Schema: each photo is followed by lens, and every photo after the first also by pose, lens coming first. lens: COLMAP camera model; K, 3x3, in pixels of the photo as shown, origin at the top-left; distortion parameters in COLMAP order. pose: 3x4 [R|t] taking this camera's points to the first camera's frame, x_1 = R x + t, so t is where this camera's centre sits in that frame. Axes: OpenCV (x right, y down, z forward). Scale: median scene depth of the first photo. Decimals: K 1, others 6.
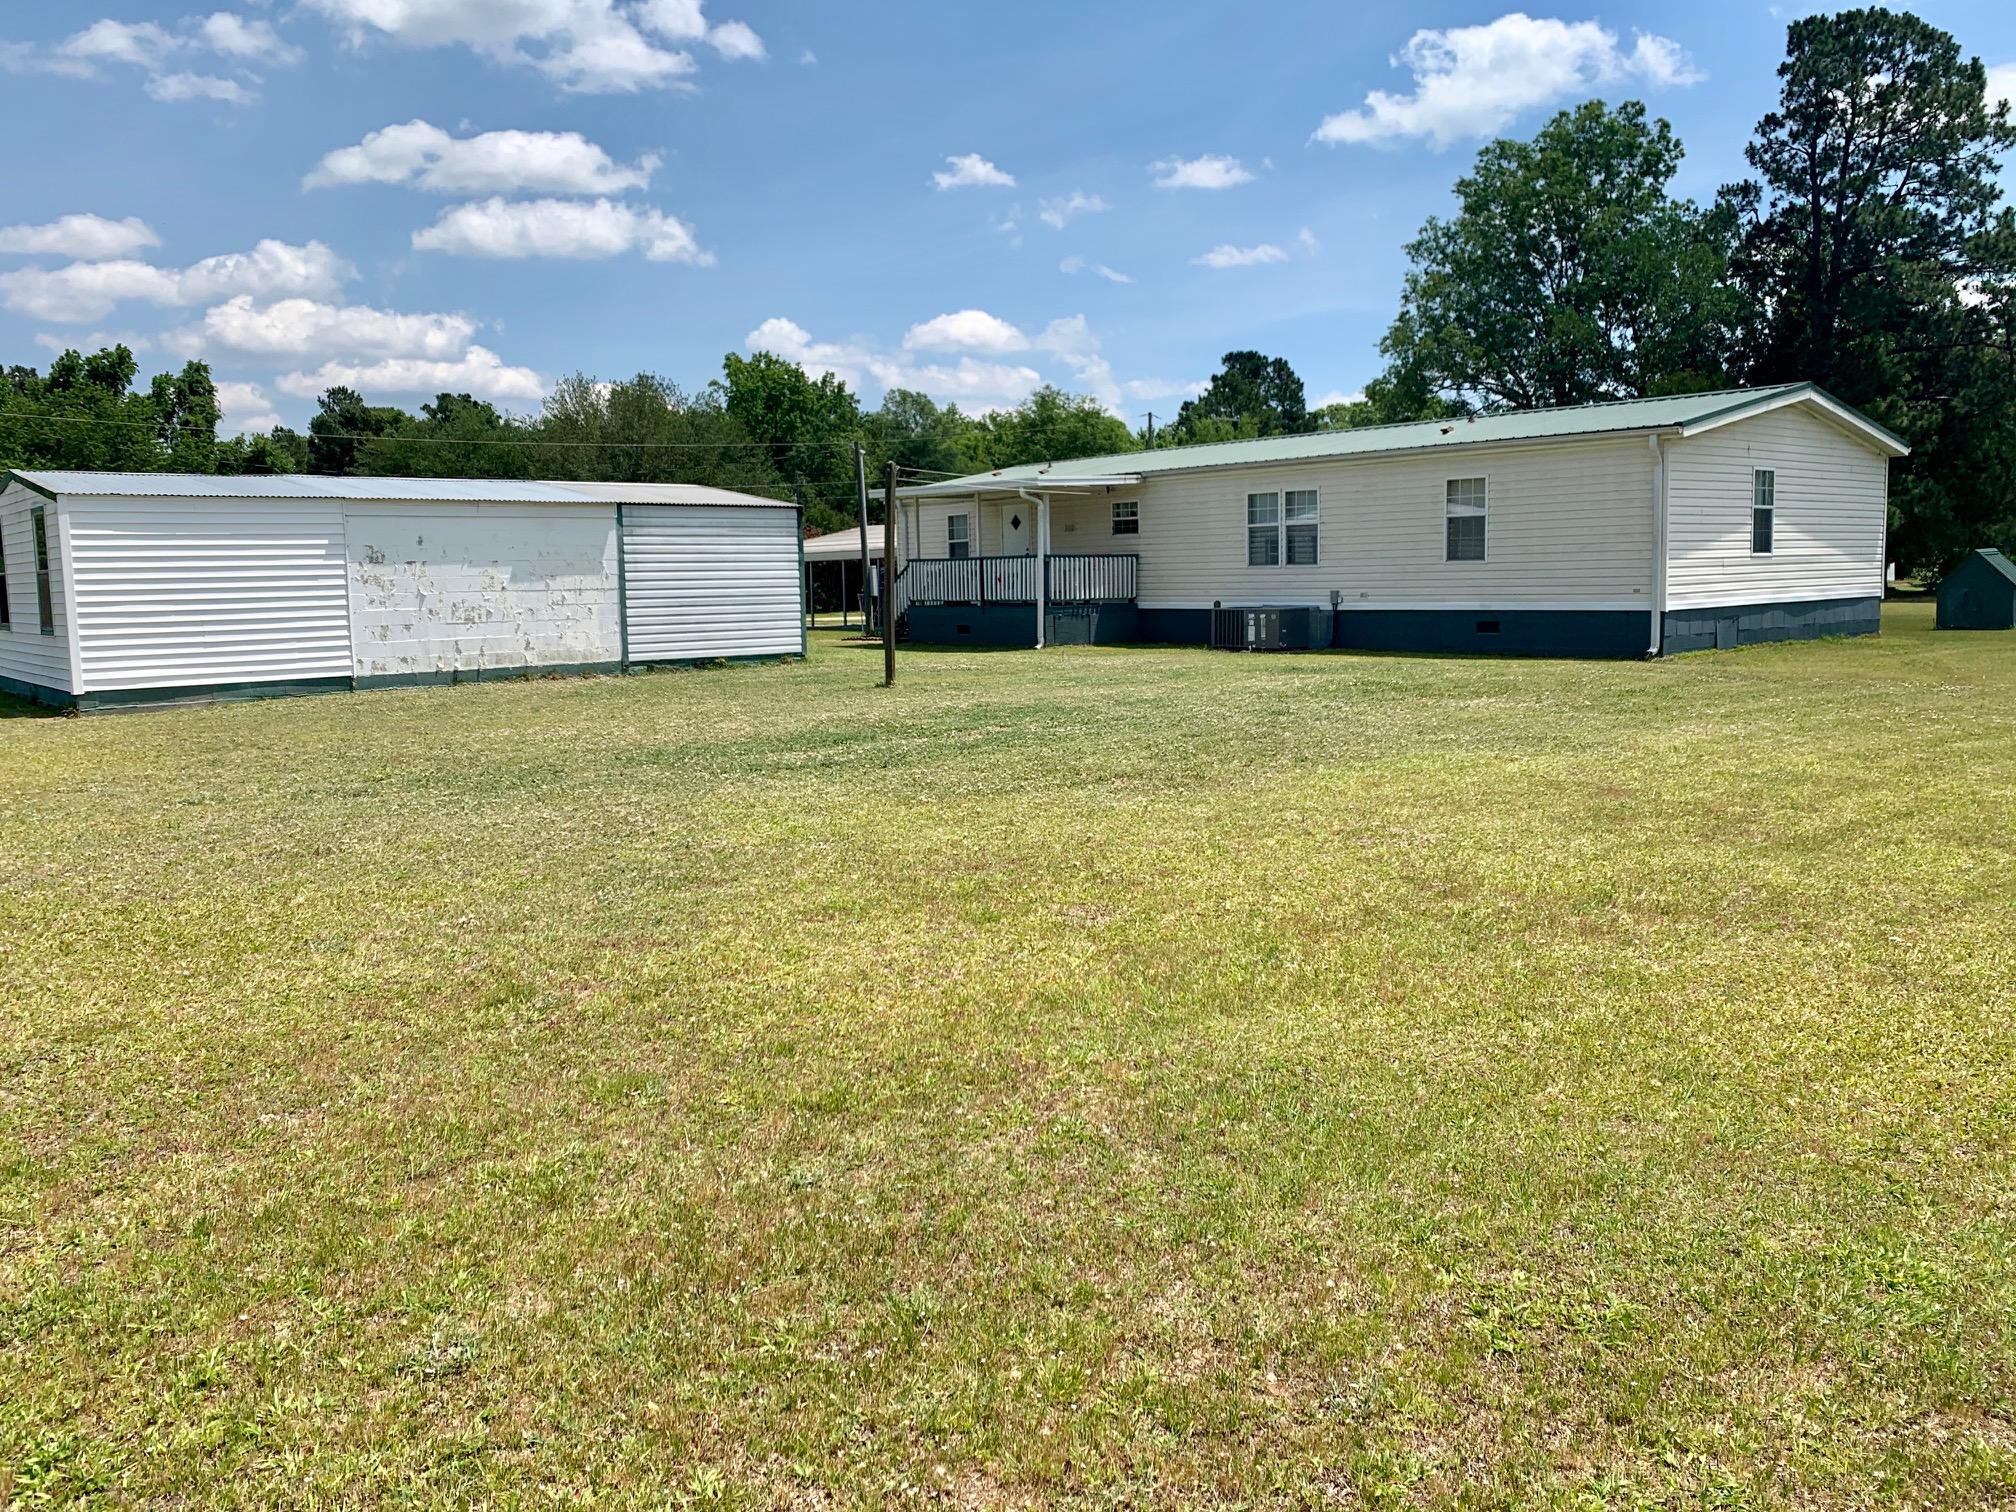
lens RADIAL K [[1577.0, 0, 1007.9], [0, 1577.0, 730.6], [0, 0, 1]] dist [0.038150, -0.060178]
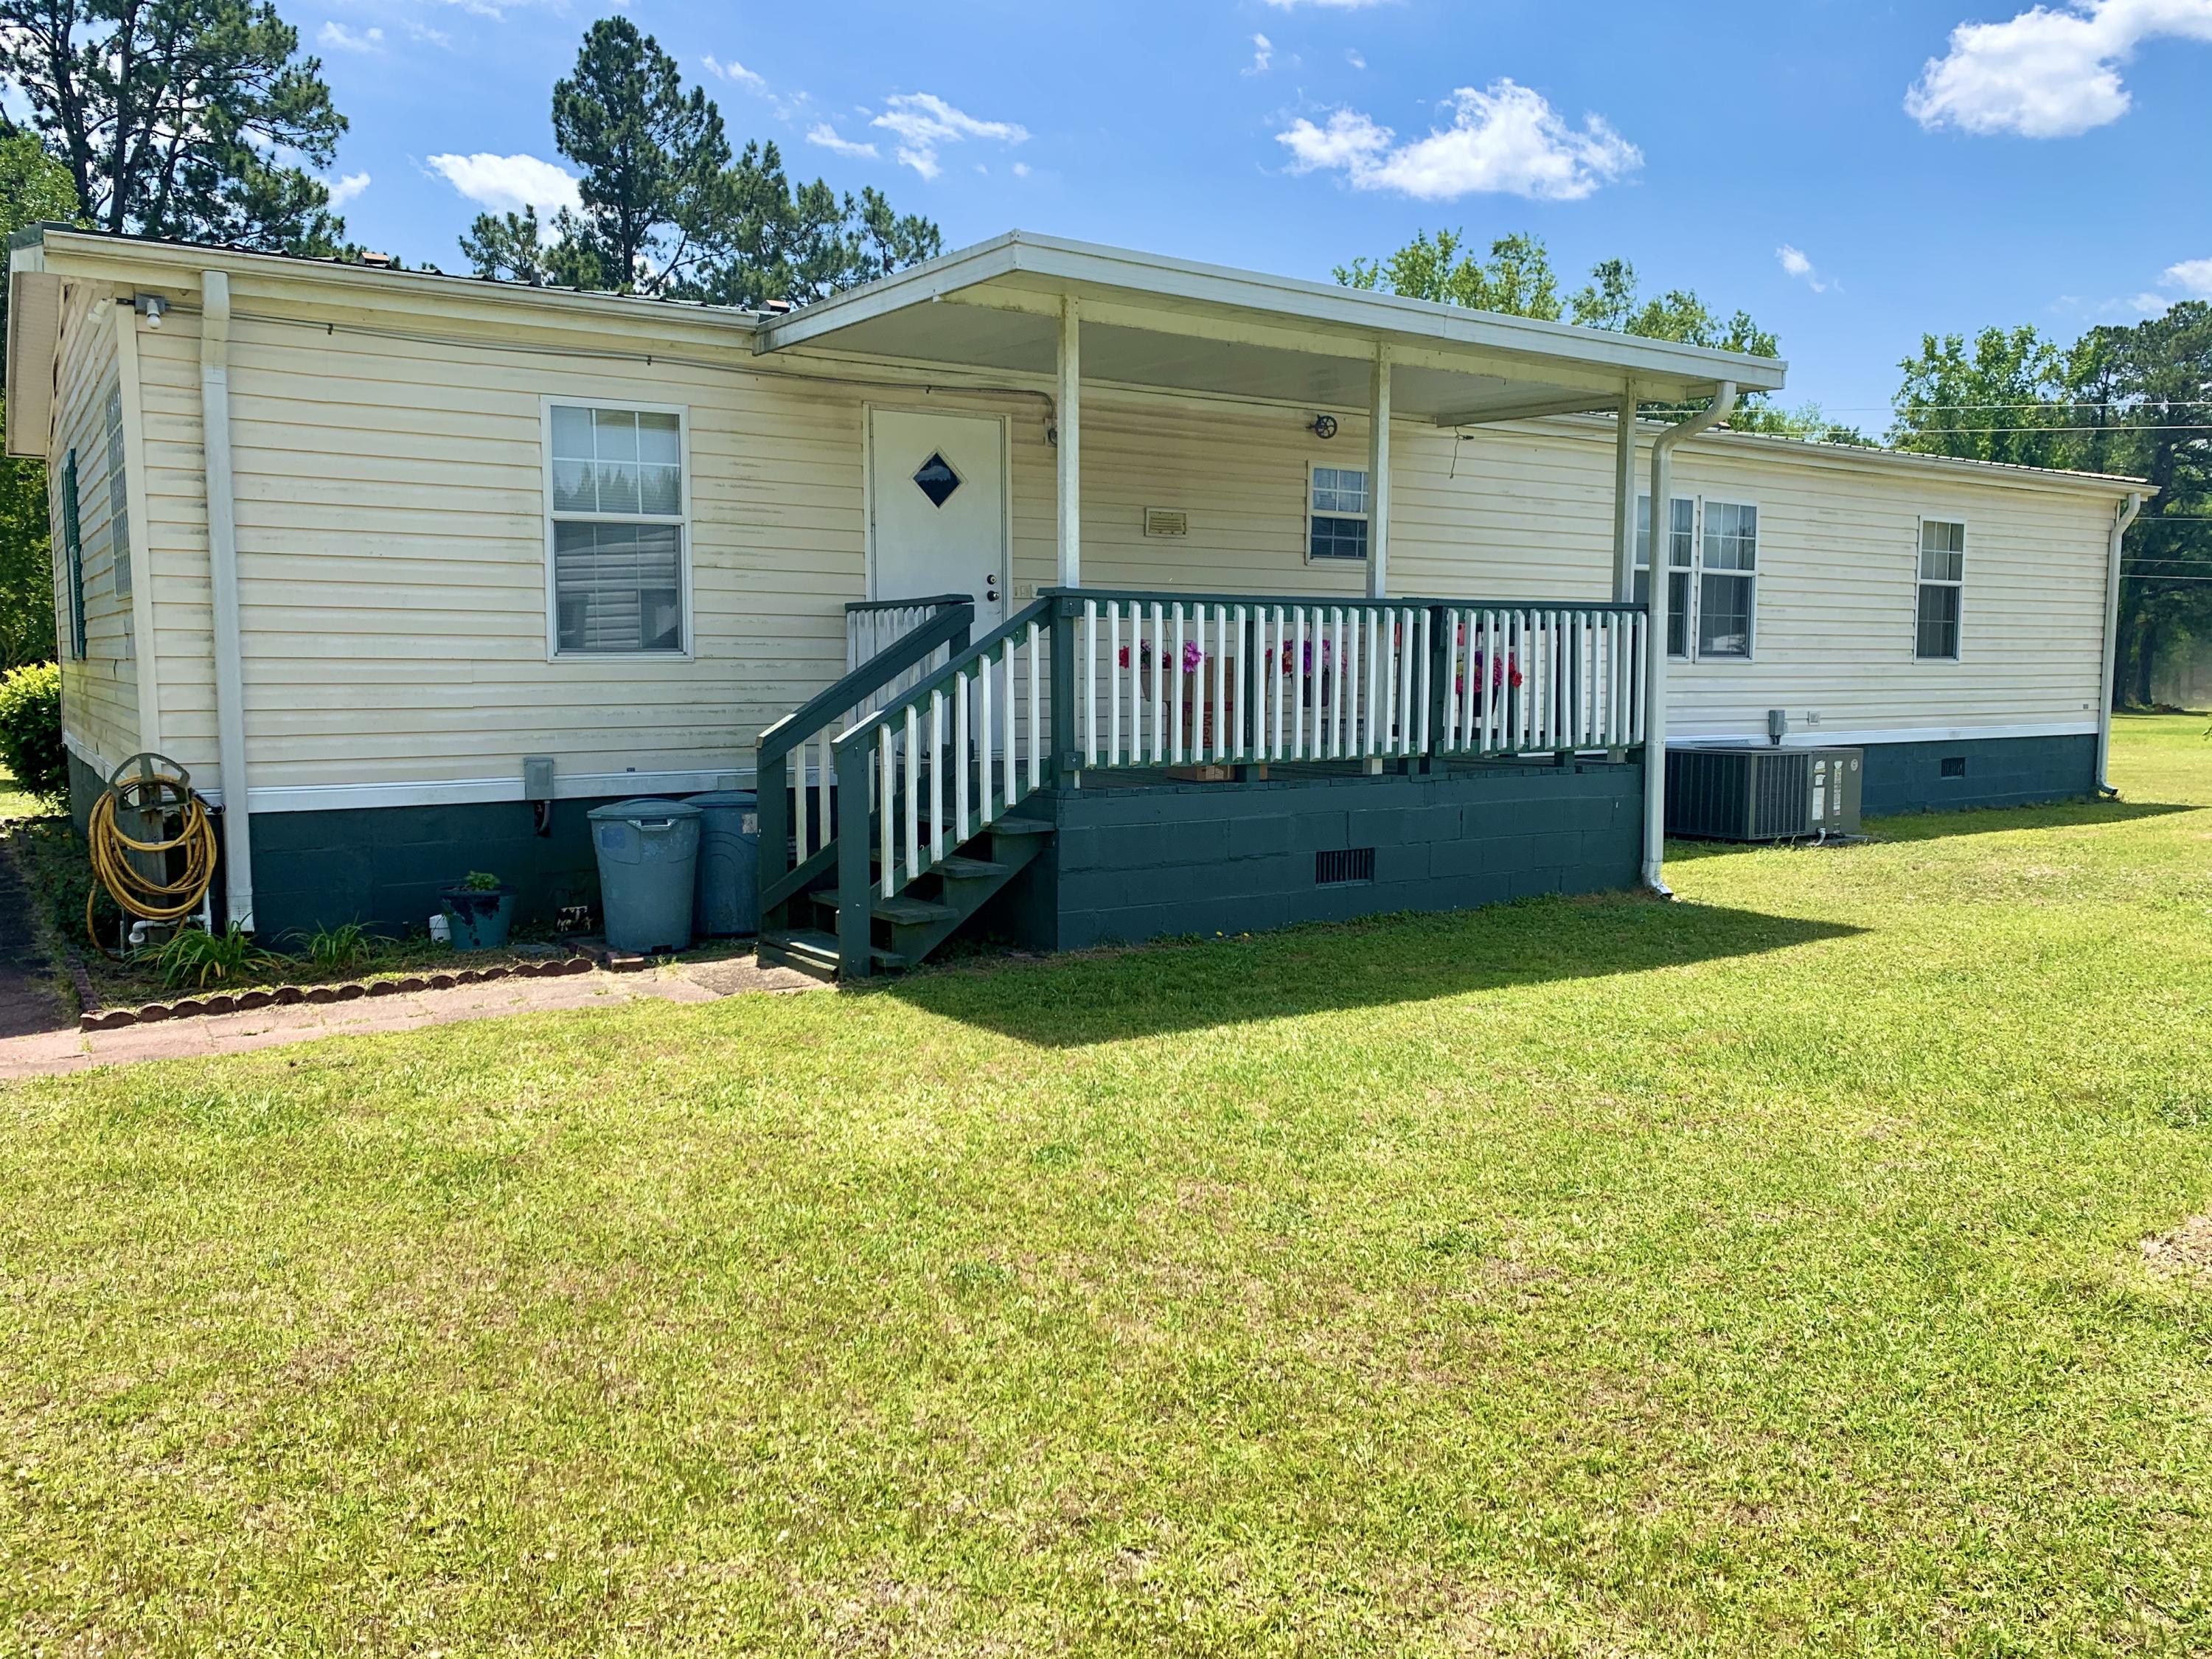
lens RADIAL K [[1730.3, 0, 1105.9], [0, 1730.3, 801.6], [0, 0, 1]] dist [0.038150, -0.060178]
pose [[0.102273, -0.057002, 0.993122, -0.371359], [0.095099, 0.994344, 0.047279, -0.106269], [-0.990200, 0.089610, 0.107115, 1.156046]]
